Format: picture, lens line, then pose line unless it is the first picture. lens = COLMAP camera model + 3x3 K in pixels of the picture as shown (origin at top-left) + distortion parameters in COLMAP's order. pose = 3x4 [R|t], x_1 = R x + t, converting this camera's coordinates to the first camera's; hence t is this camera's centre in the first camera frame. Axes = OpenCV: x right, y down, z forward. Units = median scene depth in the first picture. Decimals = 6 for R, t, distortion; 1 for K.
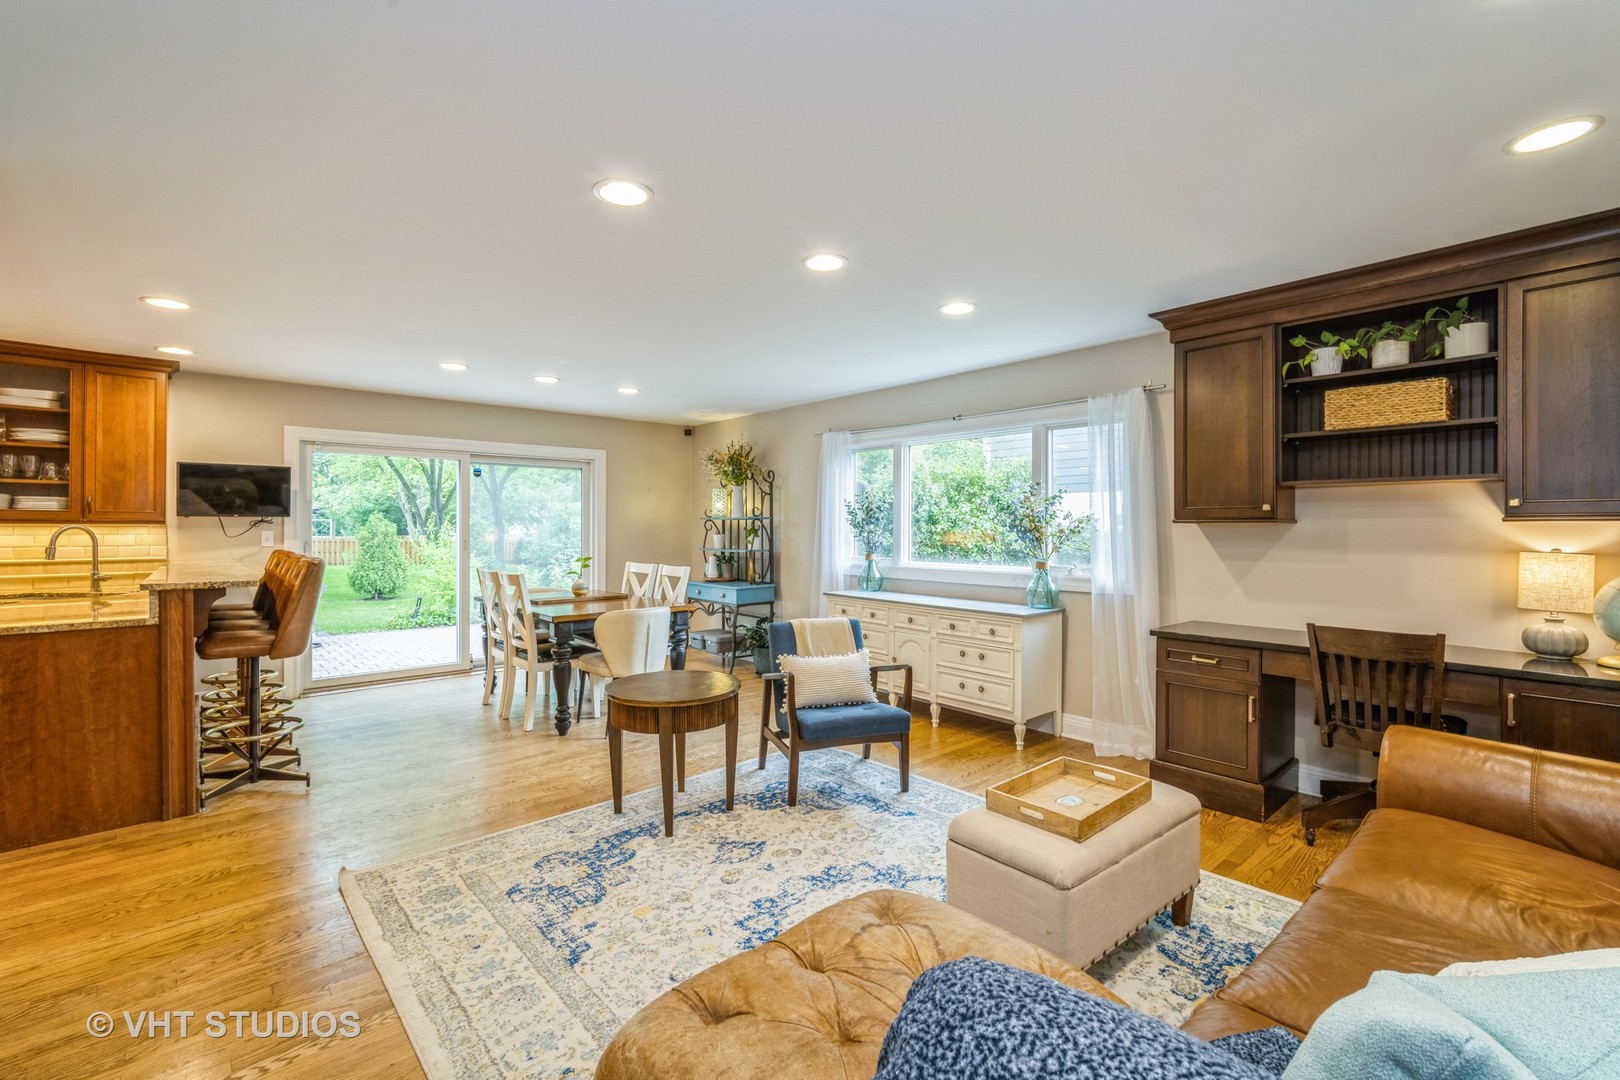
lens RADIAL K [[702.3, 0, 811.4], [0, 702.3, 524.1], [0, 0, 1]] dist [-0.005027, 0.002236]
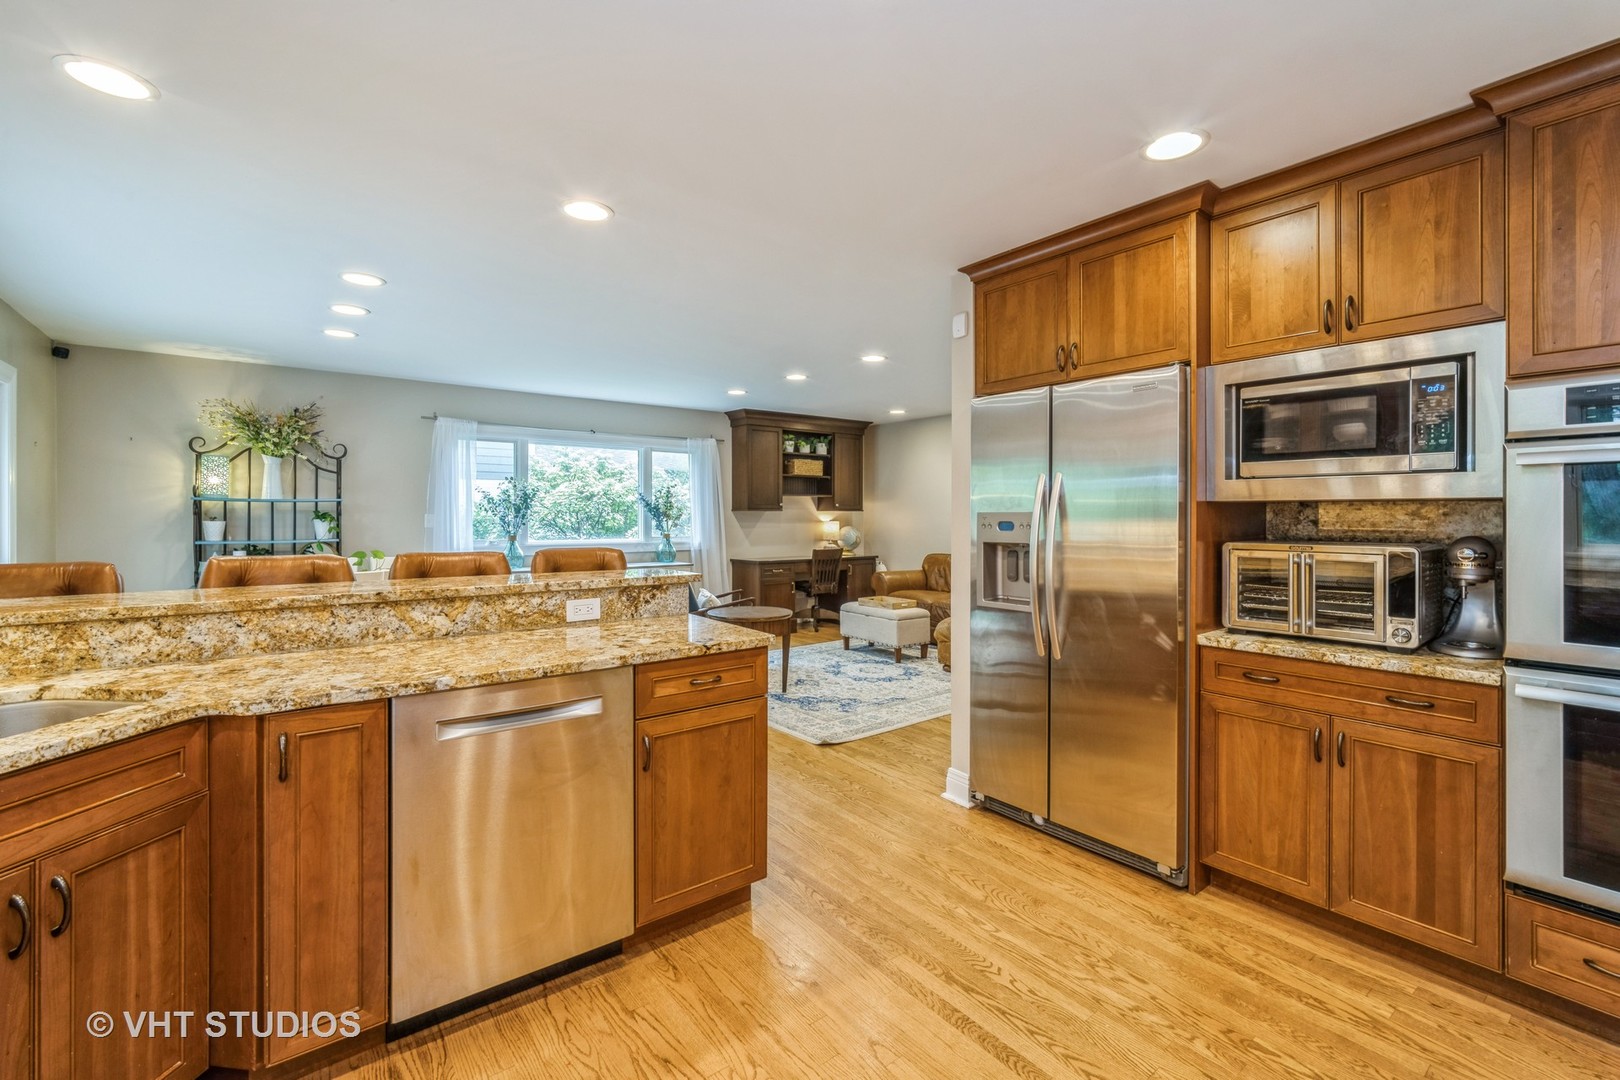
lens RADIAL K [[702.3, 0, 820.2], [0, 702.3, 518.6], [0, 0, 1]] dist [-0.005027, 0.002236]
pose [[0.052323, -0.006624, 0.998608, -1.329767], [-0.005551, 0.999961, 0.006924, 0.005362], [-0.998615, -0.005906, 0.052284, 0.574186]]
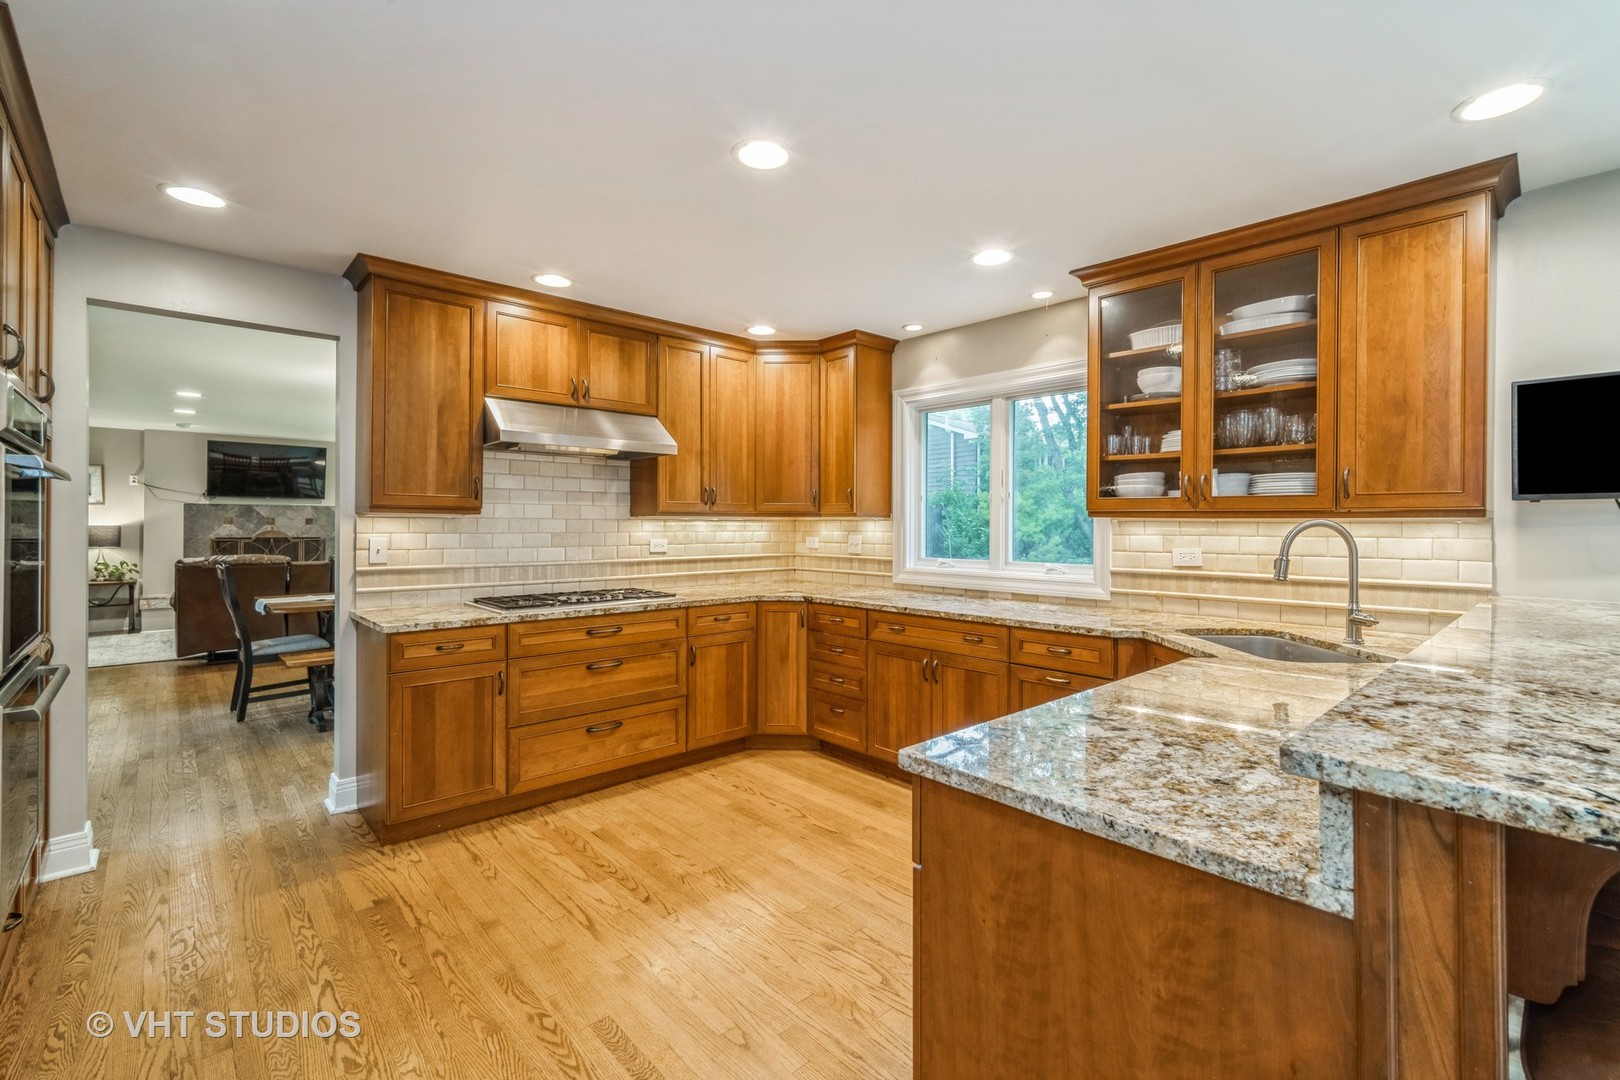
lens RADIAL K [[702.3, 0, 823.1], [0, 702.3, 526.4], [0, 0, 1]] dist [-0.005027, 0.002236]
pose [[0.029472, 0.002126, -0.999563, -0.513460], [0.002815, 0.999994, 0.002210, 0.004629], [0.999562, -0.002879, 0.029466, 0.596620]]
